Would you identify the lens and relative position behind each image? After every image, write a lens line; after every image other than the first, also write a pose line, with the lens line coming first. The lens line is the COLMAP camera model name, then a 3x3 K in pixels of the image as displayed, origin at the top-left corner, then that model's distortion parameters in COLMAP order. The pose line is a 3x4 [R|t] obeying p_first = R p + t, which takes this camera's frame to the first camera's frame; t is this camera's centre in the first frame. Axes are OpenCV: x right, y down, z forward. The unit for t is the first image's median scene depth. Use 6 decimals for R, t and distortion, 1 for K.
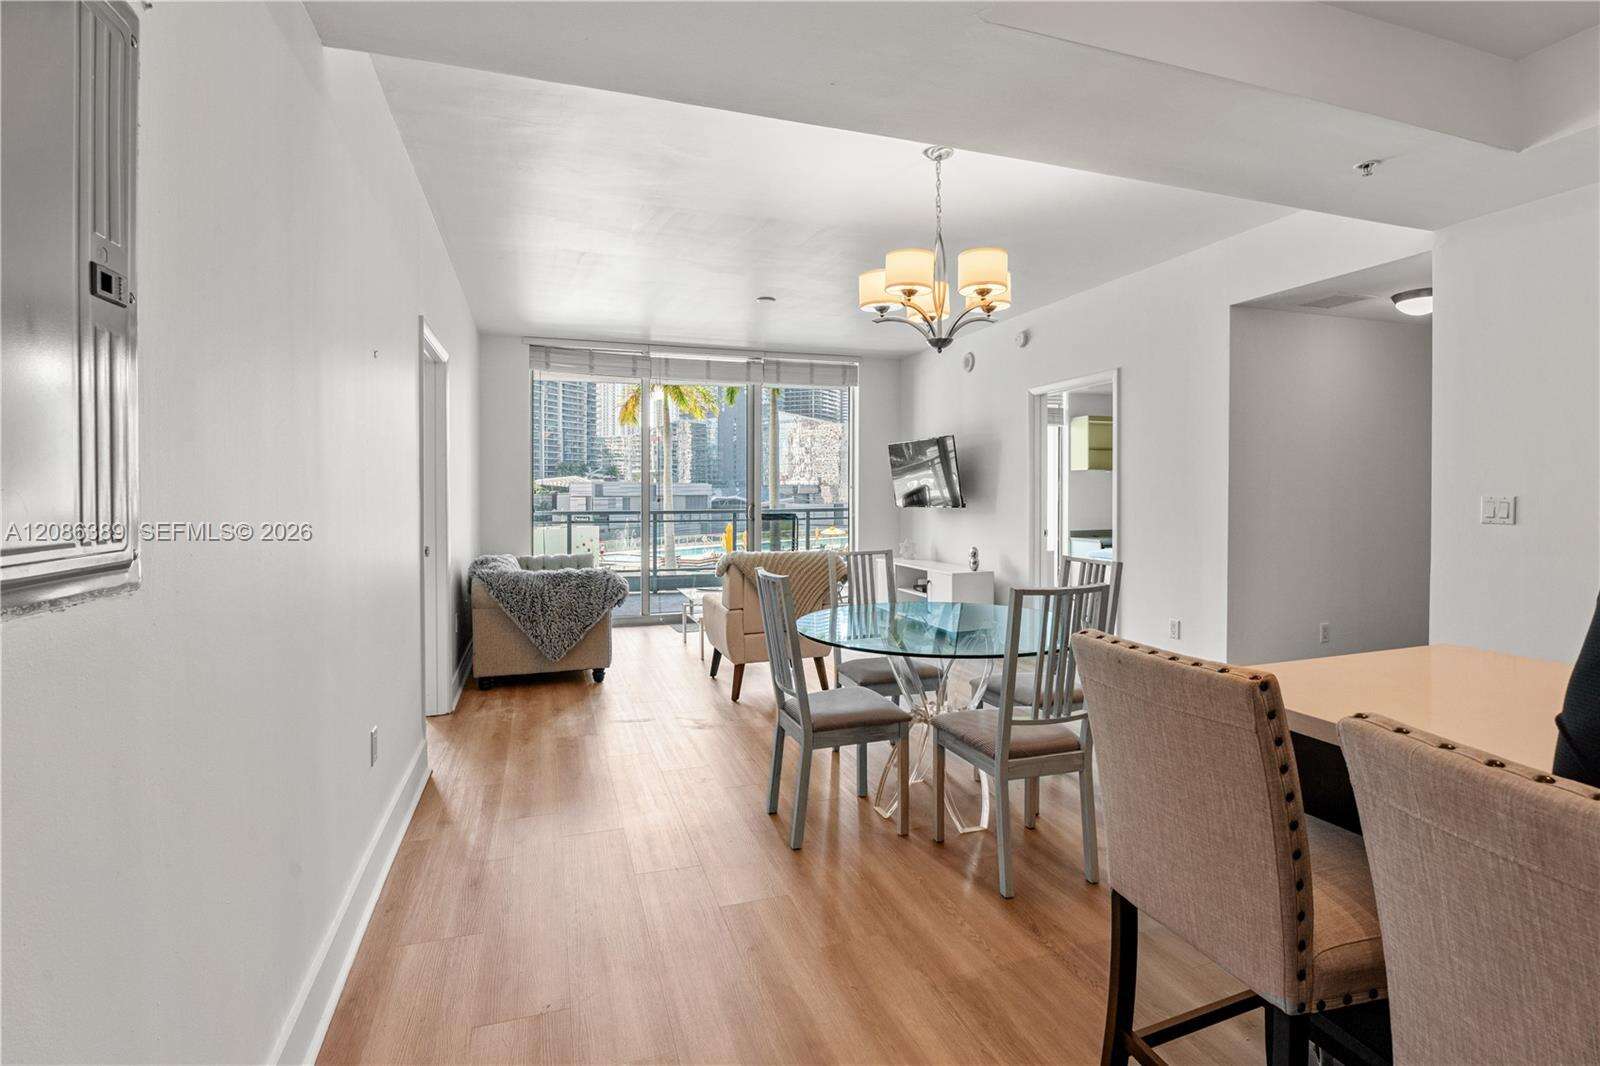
lens RADIAL K [[780.7, 0, 805.6], [0, 780.7, 491.8], [0, 0, 1]] dist [-0.020930, -0.000763]
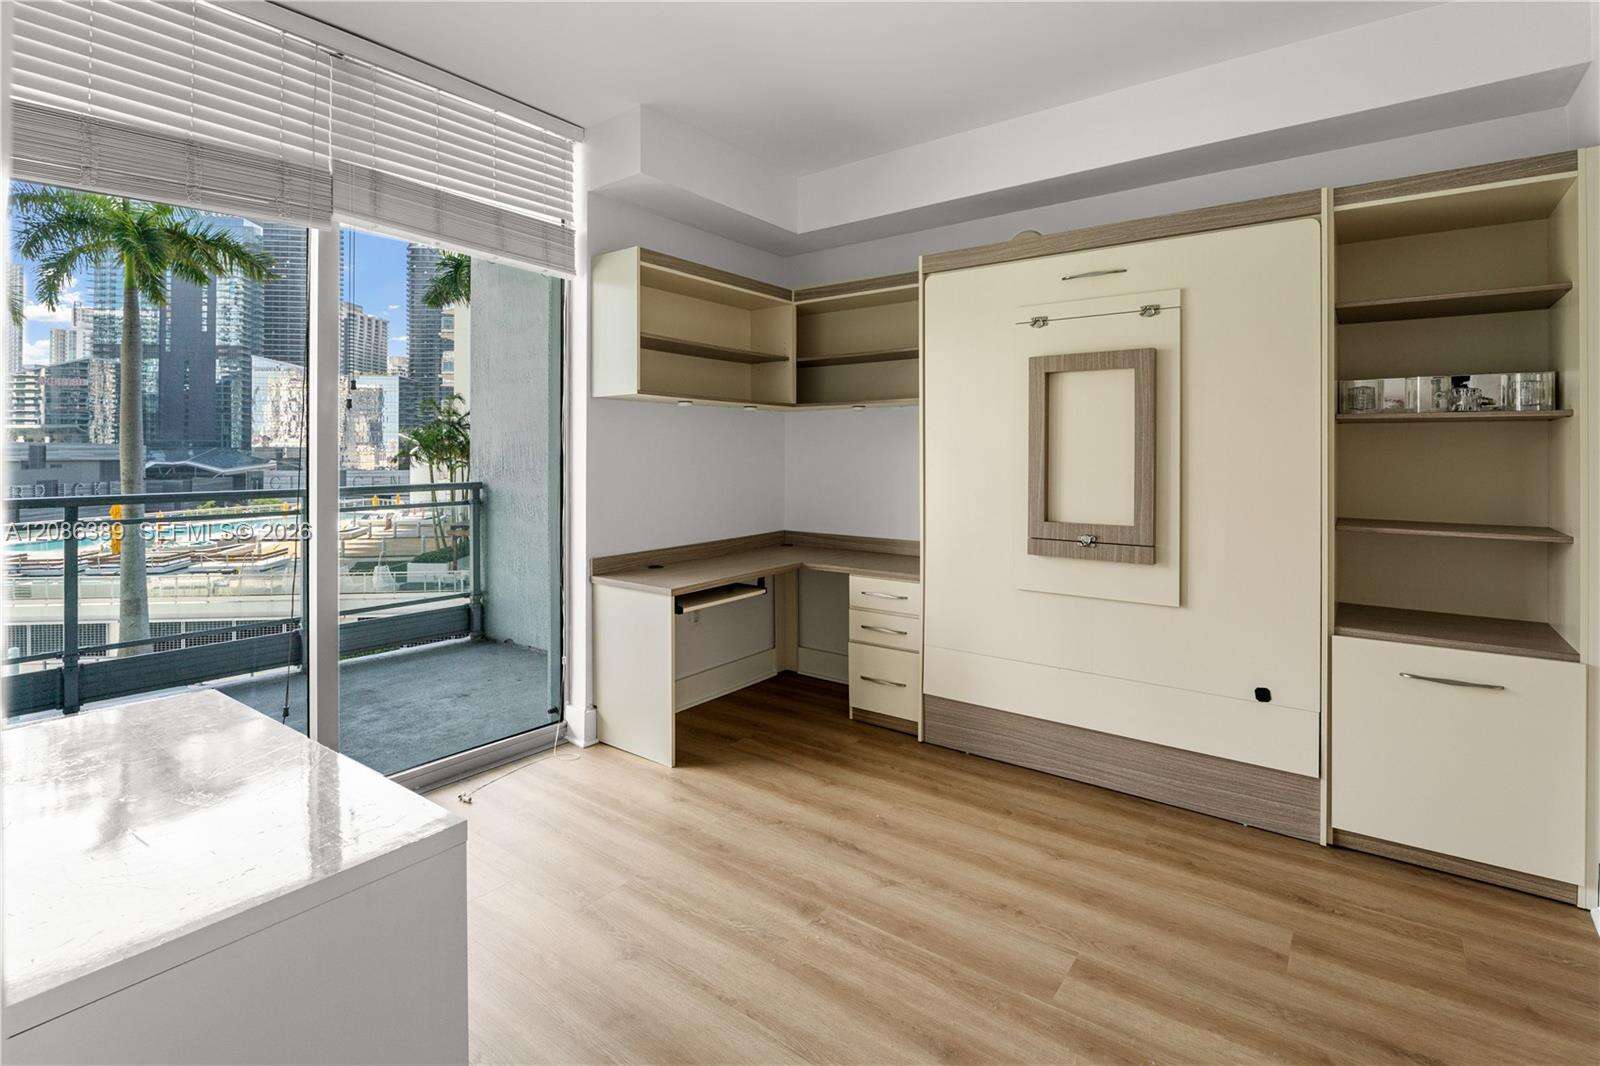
lens RADIAL K [[759.1, 0, 812.9], [0, 759.1, 458.1], [0, 0, 1]] dist [-0.000814, 0.000011]
pose [[0.829038, -0.000488, 0.559193, 0.522461], [-0.001095, 0.999996, 0.002496, 0.003394], [-0.559192, -0.002682, 0.829034, 1.487533]]
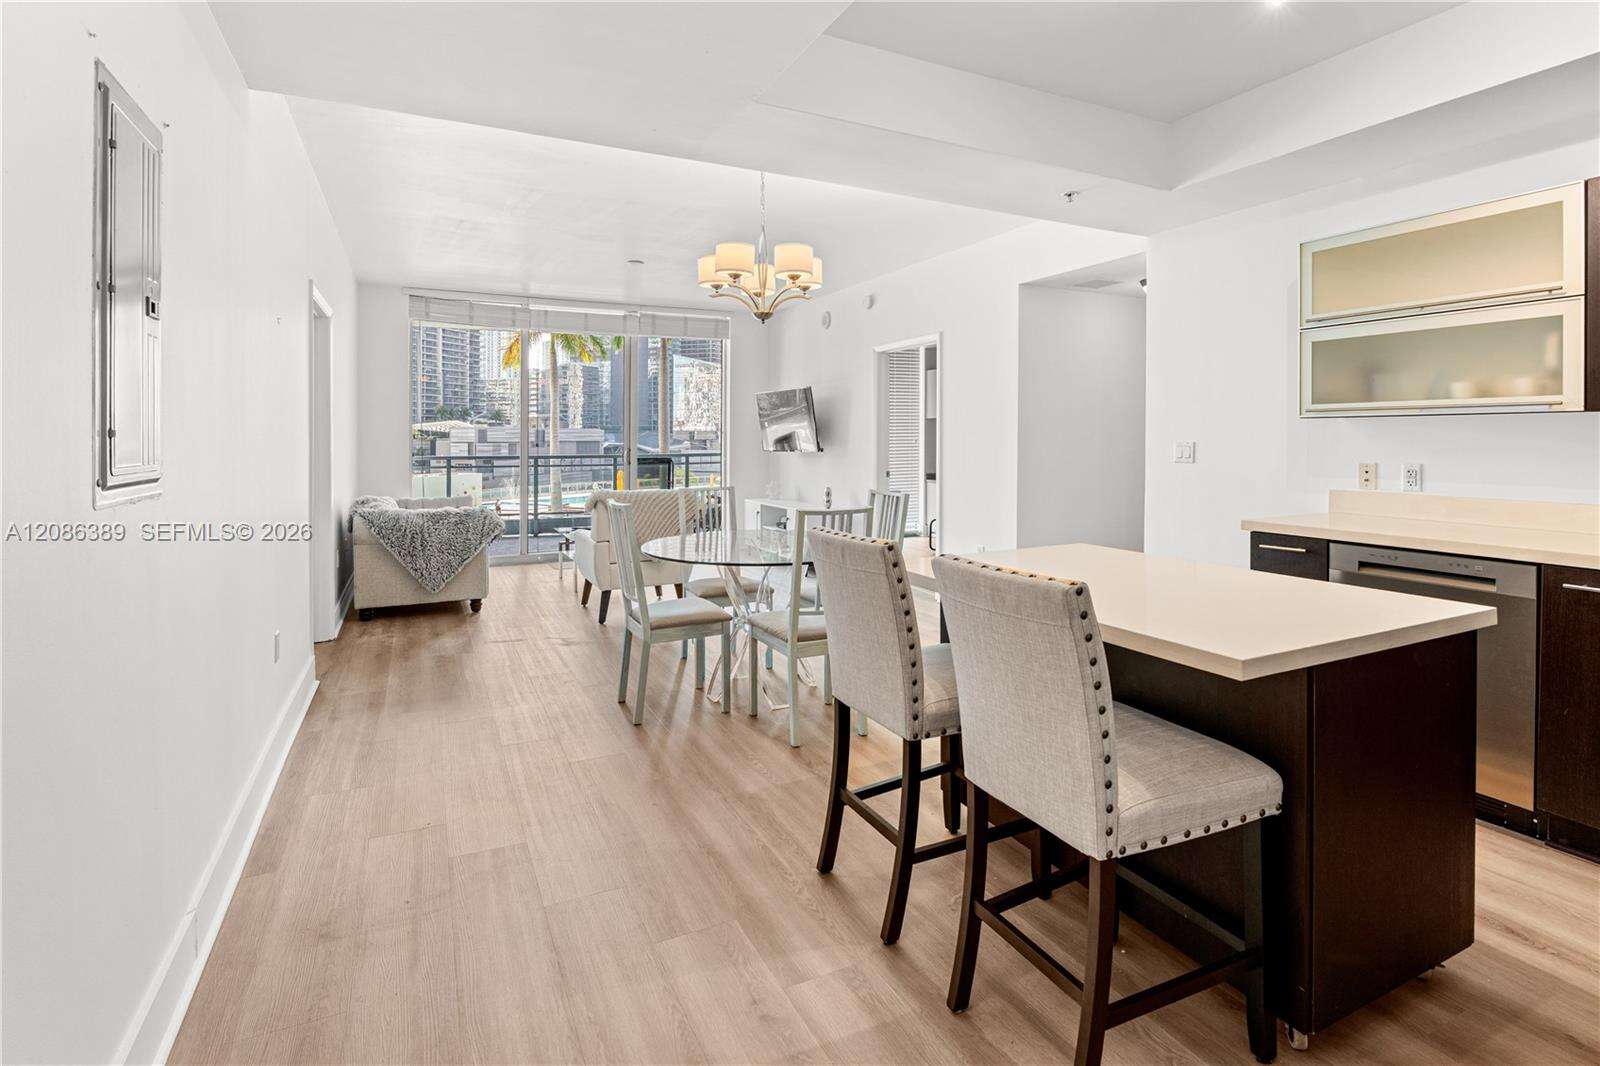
lens RADIAL K [[780.7, 0, 803.4], [0, 780.7, 438.5], [0, 0, 1]] dist [-0.020930, -0.000763]
pose [[0.991282, 0.002307, 0.131737, 0.067778], [-0.002446, 0.999997, 0.000886, 0.000632], [-0.131735, -0.001201, 0.991284, -0.209052]]
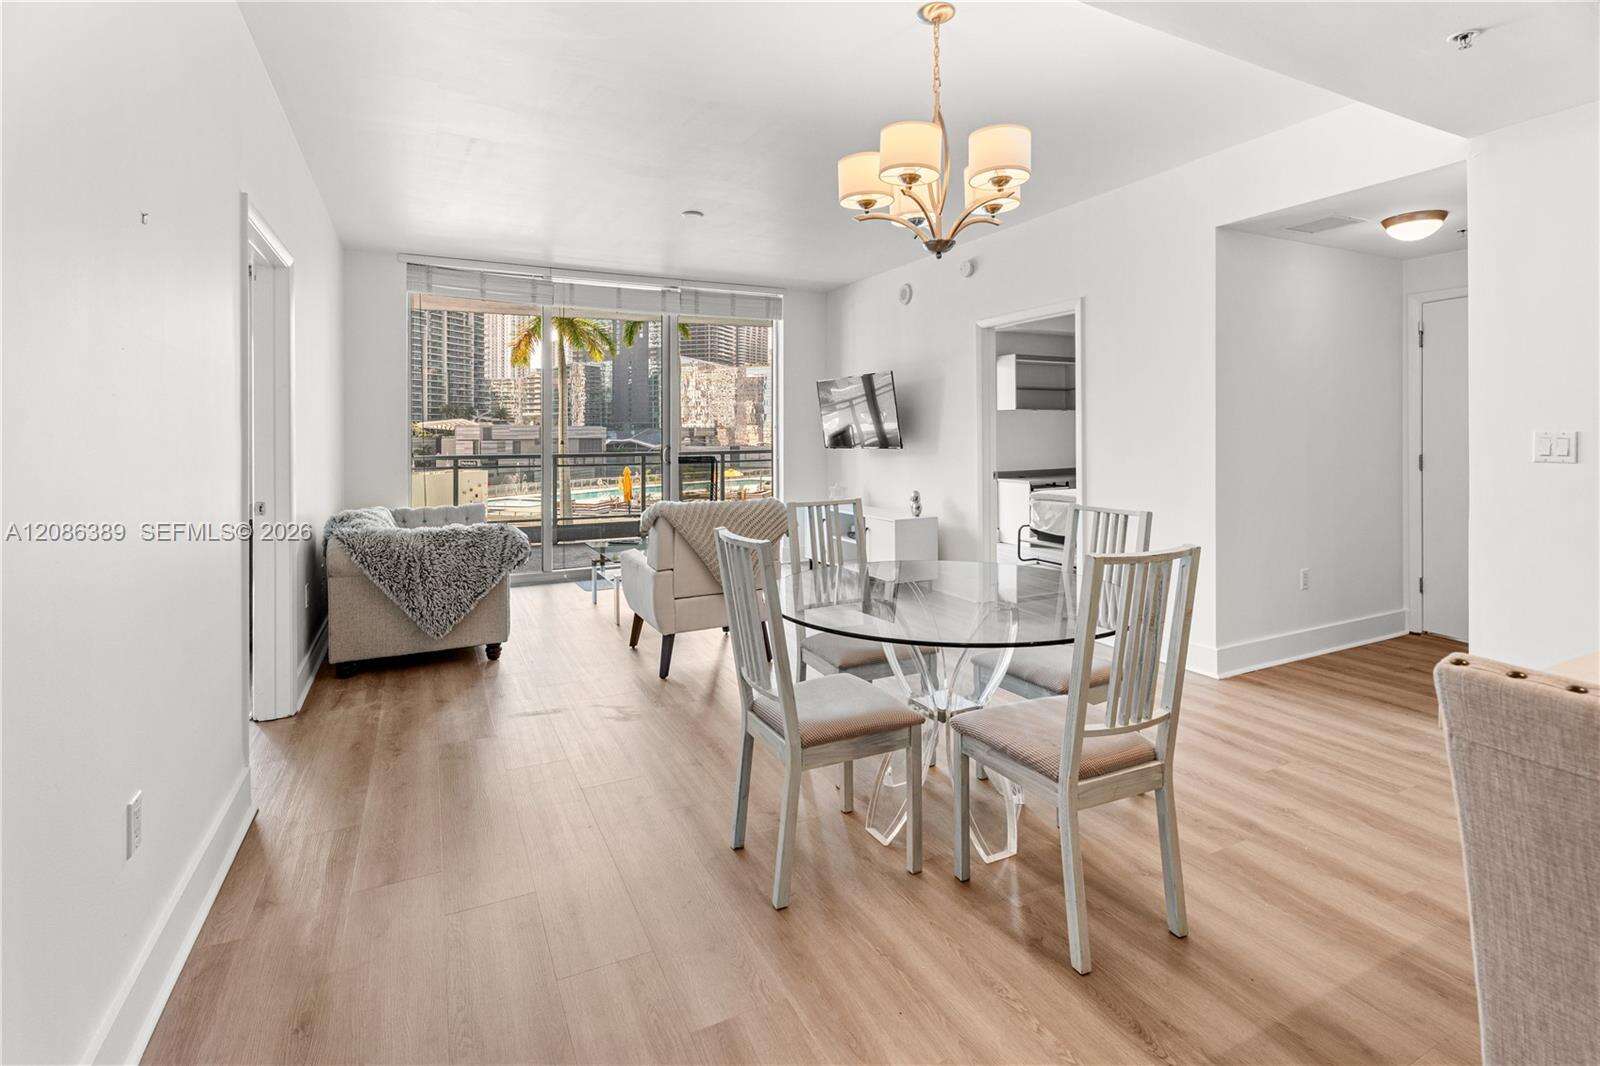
lens RADIAL K [[755.7, 0, 815.4], [0, 755.7, 429.3], [0, 0, 1]] dist [0.000263, 0.000659]
pose [[0.988684, -0.002423, 0.149991, -0.068271], [0.003385, 0.999975, -0.006159, 0.004585], [-0.149973, 0.006597, 0.988668, 0.218403]]
